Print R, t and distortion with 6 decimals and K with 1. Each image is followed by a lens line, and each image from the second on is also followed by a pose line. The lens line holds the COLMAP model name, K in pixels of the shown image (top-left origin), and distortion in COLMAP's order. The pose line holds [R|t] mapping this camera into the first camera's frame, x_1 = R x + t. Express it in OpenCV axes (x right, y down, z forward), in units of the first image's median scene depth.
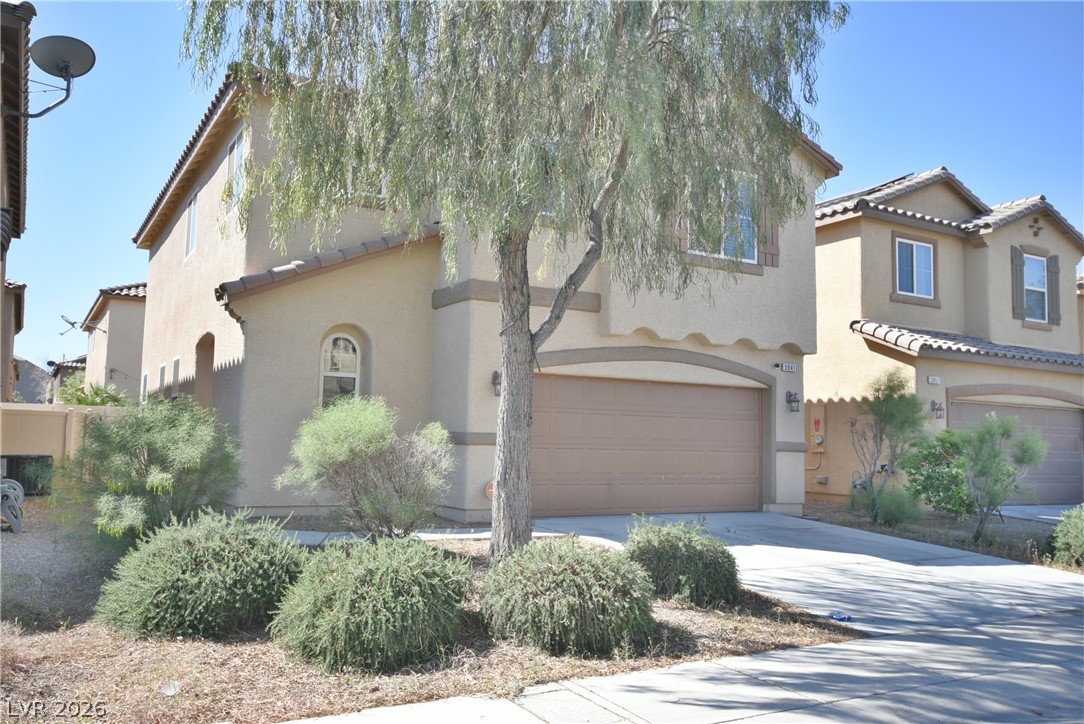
lens RADIAL K [[873.2, 0, 541.7], [0, 873.2, 360.9], [0, 0, 1]] dist [-0.000414, 0.004640]
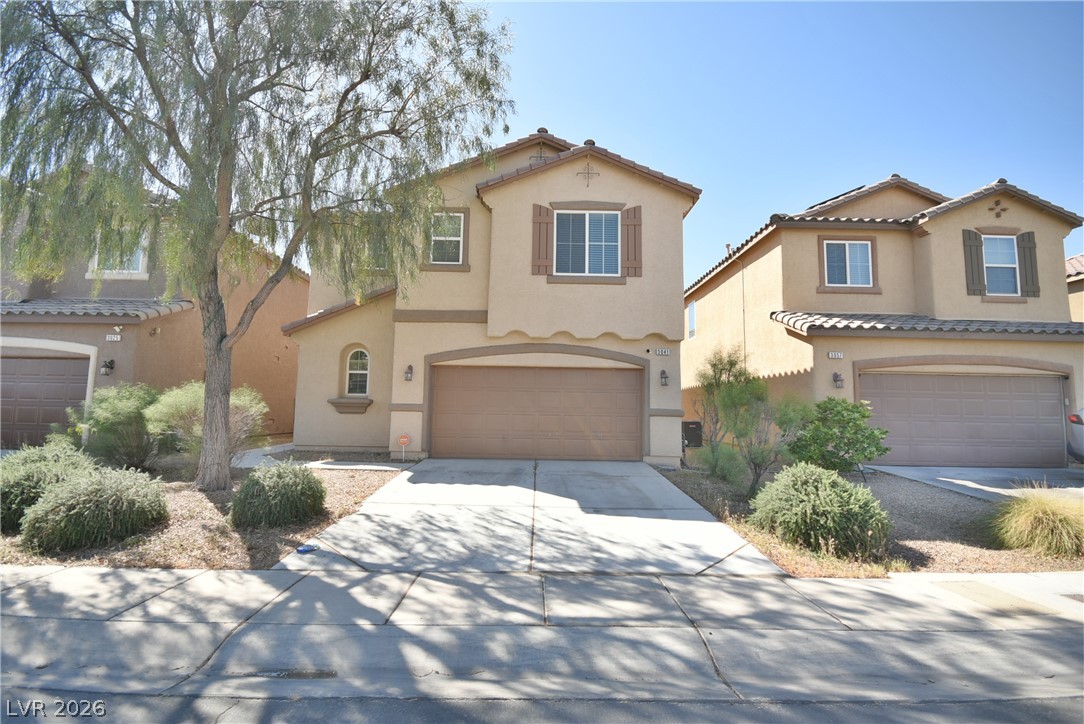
lens RADIAL K [[475.2, 0, 541.6], [0, 475.2, 366.8], [0, 0, 1]] dist [0.009007, -0.010758]
pose [[0.873274, -0.051686, -0.484481, 0.367856], [0.048618, 0.998639, -0.018906, 0.027133], [0.484799, -0.007044, 0.874597, 0.225738]]
